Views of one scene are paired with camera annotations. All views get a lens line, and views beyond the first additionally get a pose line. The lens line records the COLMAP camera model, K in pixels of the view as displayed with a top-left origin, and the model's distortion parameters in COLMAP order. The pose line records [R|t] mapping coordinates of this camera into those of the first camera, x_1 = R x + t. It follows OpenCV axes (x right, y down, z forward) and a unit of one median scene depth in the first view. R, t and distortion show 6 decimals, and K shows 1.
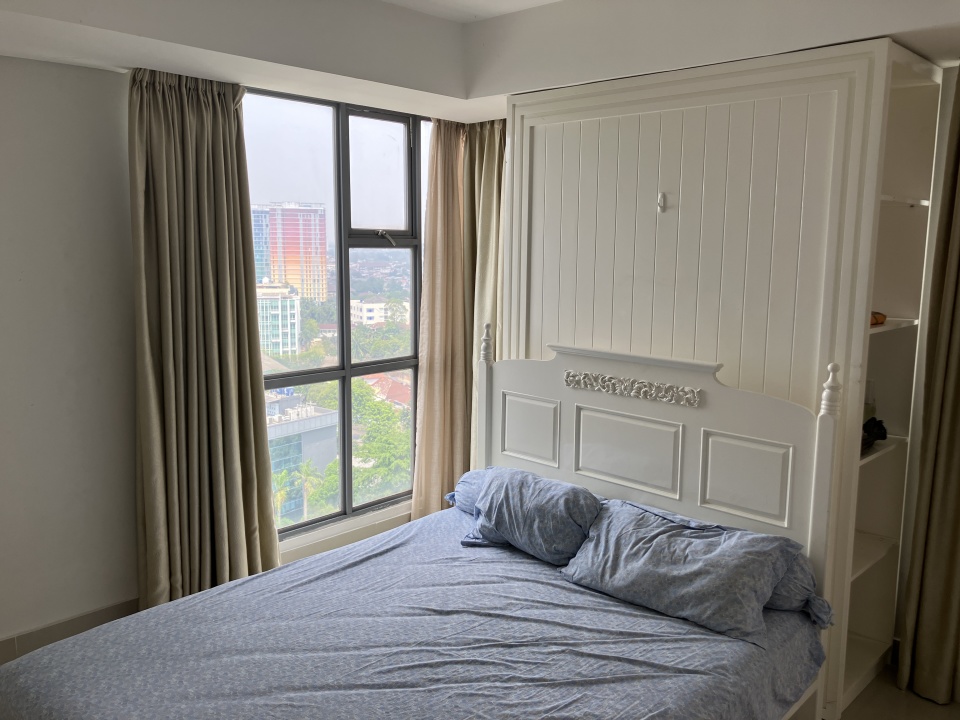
lens RADIAL K [[783.8, 0, 486.6], [0, 783.8, 359.2], [0, 0, 1]] dist [0.009122, -0.000443]
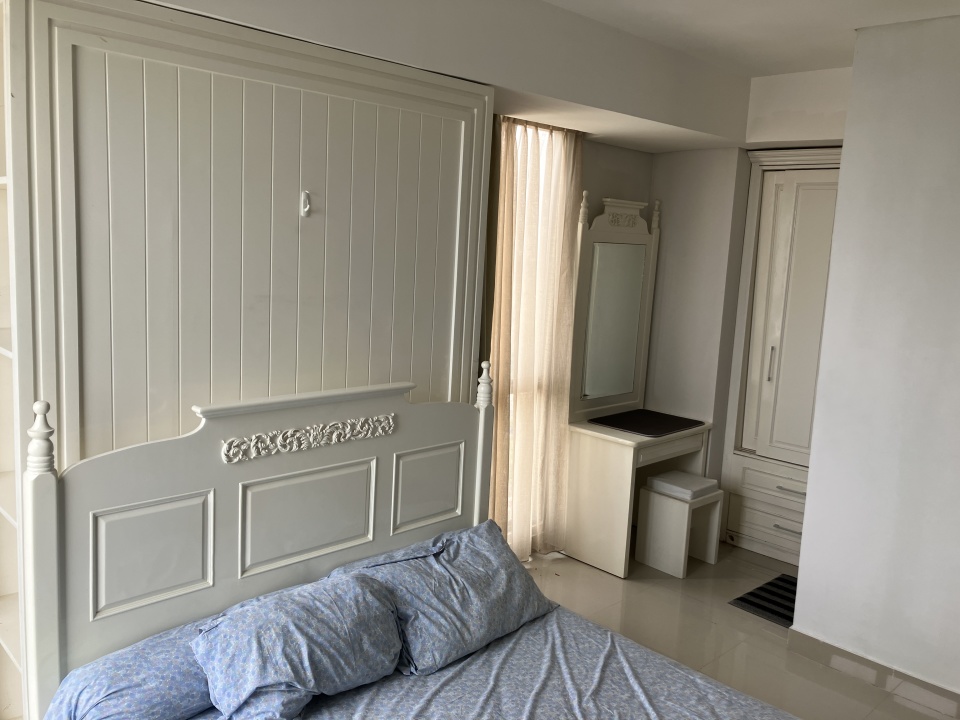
lens RADIAL K [[783.8, 0, 486.3], [0, 783.8, 355.3], [0, 0, 1]] dist [0.009122, -0.000443]
pose [[0.042235, -0.160685, 0.986102, -0.627330], [0.094568, 0.983194, 0.156161, -0.164260], [-0.994622, 0.086658, 0.056721, 0.826436]]
